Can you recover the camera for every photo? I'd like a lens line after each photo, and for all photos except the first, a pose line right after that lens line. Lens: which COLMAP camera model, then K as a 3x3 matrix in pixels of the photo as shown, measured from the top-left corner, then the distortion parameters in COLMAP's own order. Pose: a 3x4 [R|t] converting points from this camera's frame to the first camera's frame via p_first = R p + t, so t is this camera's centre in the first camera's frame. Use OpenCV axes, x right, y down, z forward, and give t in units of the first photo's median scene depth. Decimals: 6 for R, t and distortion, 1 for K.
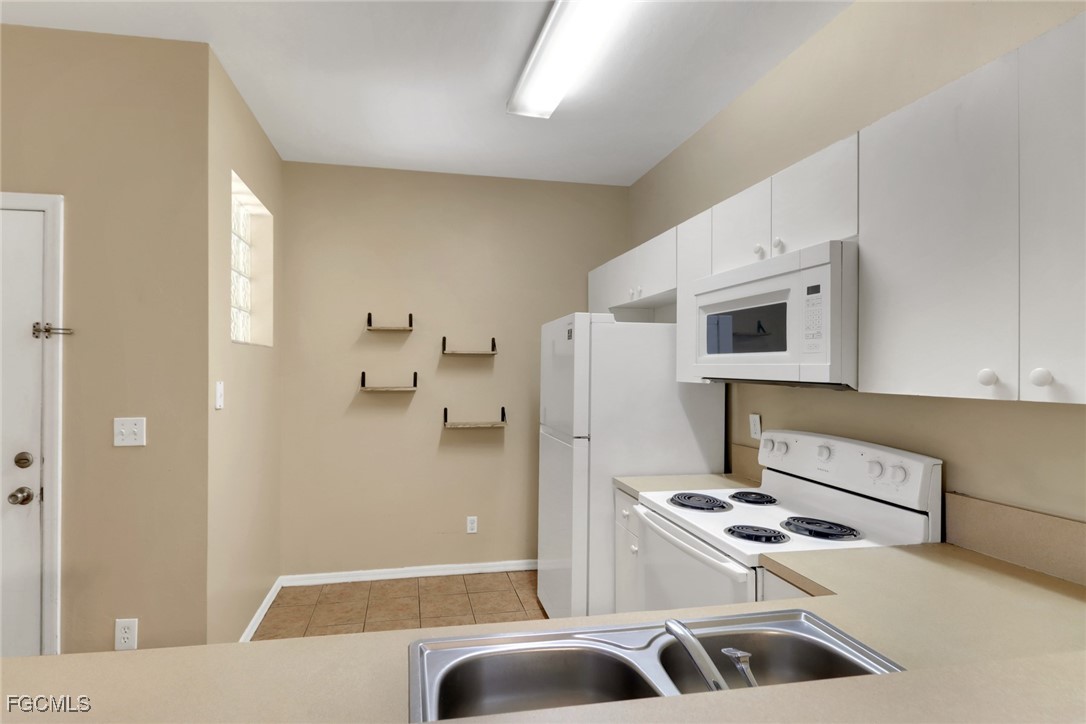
lens RADIAL K [[550.4, 0, 517.1], [0, 550.4, 360.2], [0, 0, 1]] dist [0.000972, 0.000147]
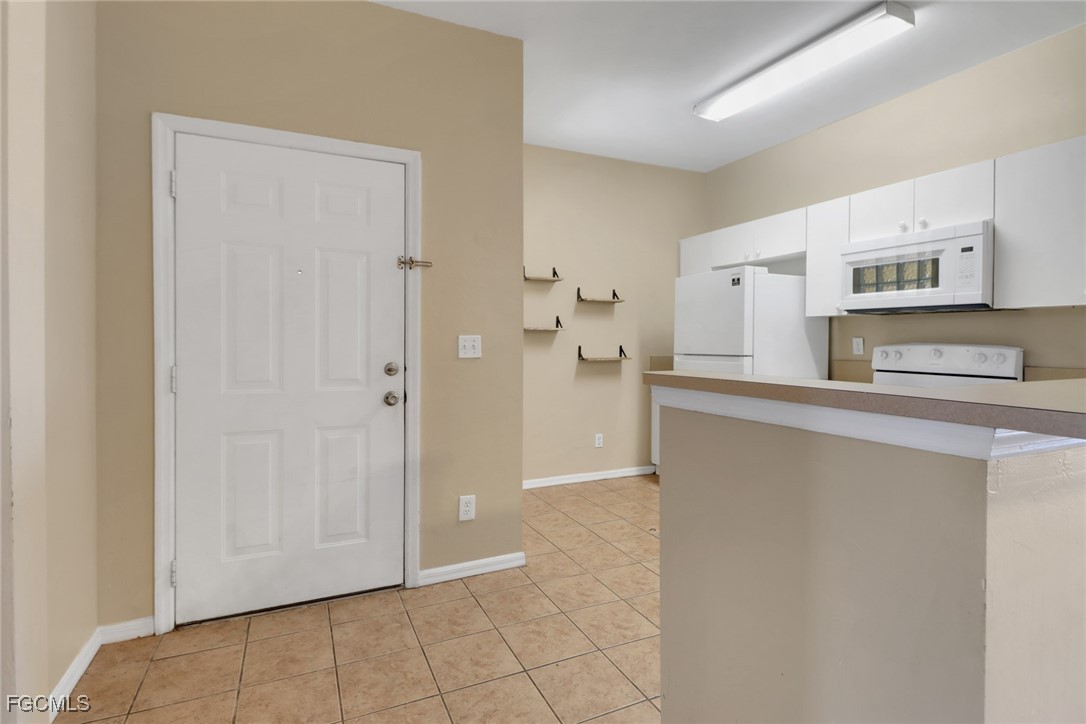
lens RADIAL K [[532.5, 0, 543.4], [0, 532.5, 339.0], [0, 0, 1]] dist [0.004040, 0.000208]
pose [[0.970693, -0.000049, 0.240324, -0.829447], [-0.003002, 0.999919, 0.012329, 0.097029], [-0.240306, -0.012689, 0.970614, -0.213141]]
